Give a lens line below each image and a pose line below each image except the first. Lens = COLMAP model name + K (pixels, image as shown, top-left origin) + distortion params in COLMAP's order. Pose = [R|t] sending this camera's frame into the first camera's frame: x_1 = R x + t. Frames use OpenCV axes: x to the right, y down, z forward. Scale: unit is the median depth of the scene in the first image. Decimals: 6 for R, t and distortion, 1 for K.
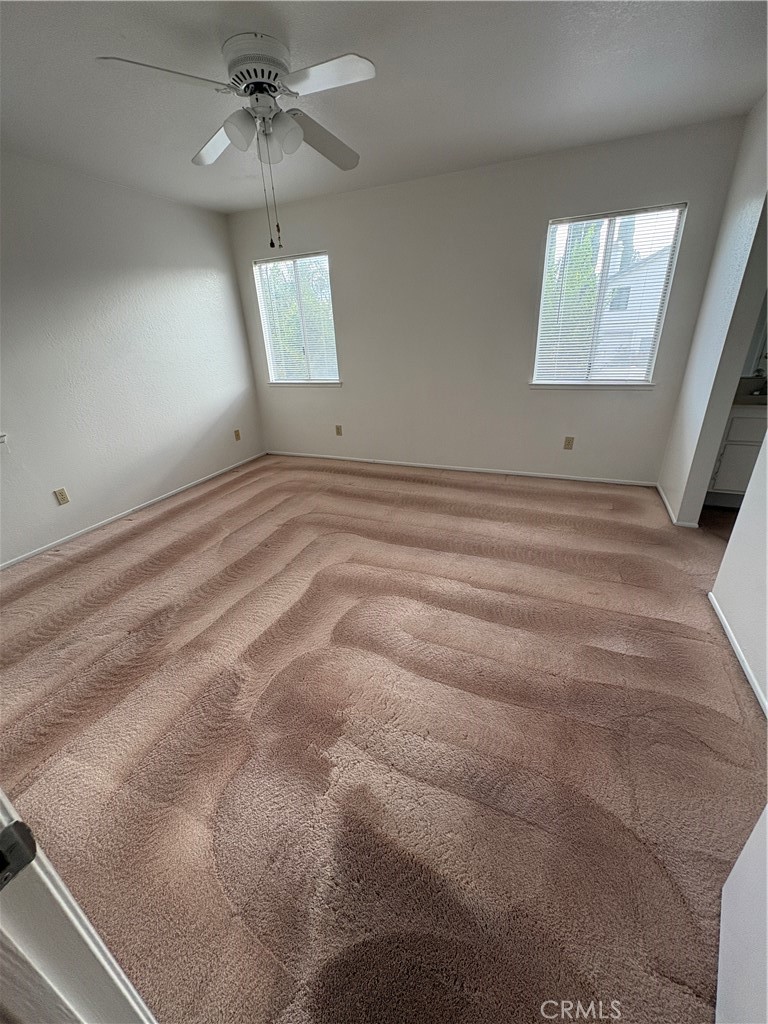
lens RADIAL K [[408.9, 0, 382.7], [0, 408.9, 510.2], [0, 0, 1]] dist [-0.007191, 0.000097]
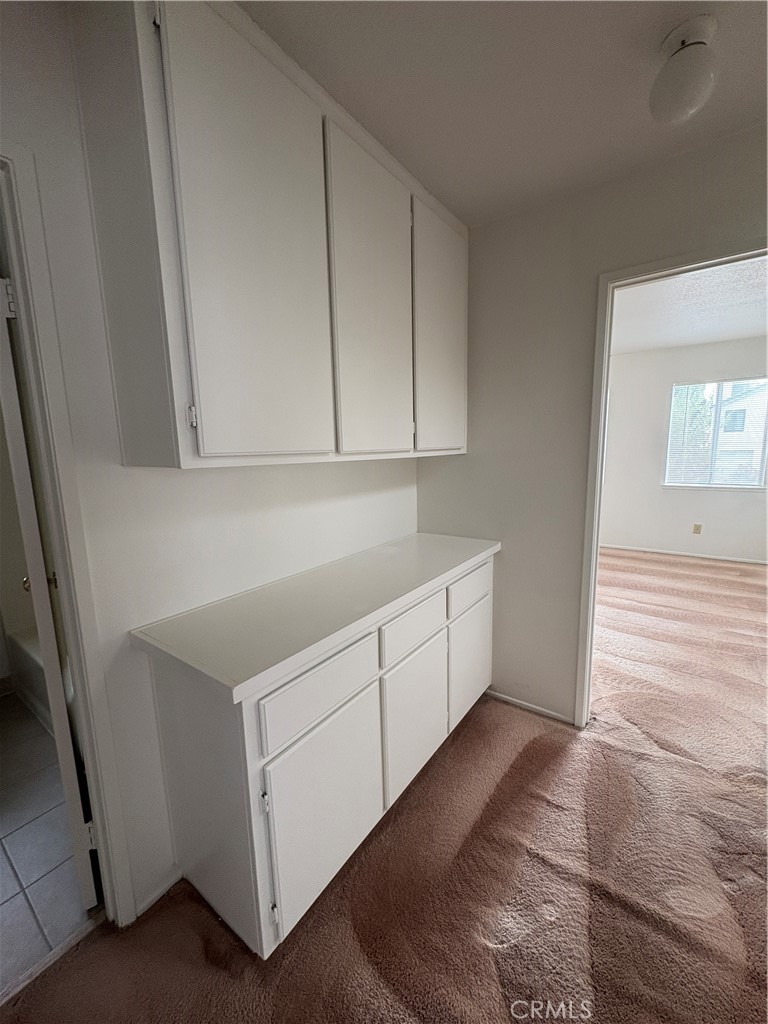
lens RADIAL K [[408.9, 0, 384.2], [0, 408.9, 508.5], [0, 0, 1]] dist [-0.007191, 0.000097]
pose [[0.974907, 0.054505, -0.215835, -0.320100], [-0.107792, 0.963900, -0.243472, 0.257604], [0.194773, 0.260628, 0.945588, -0.588239]]
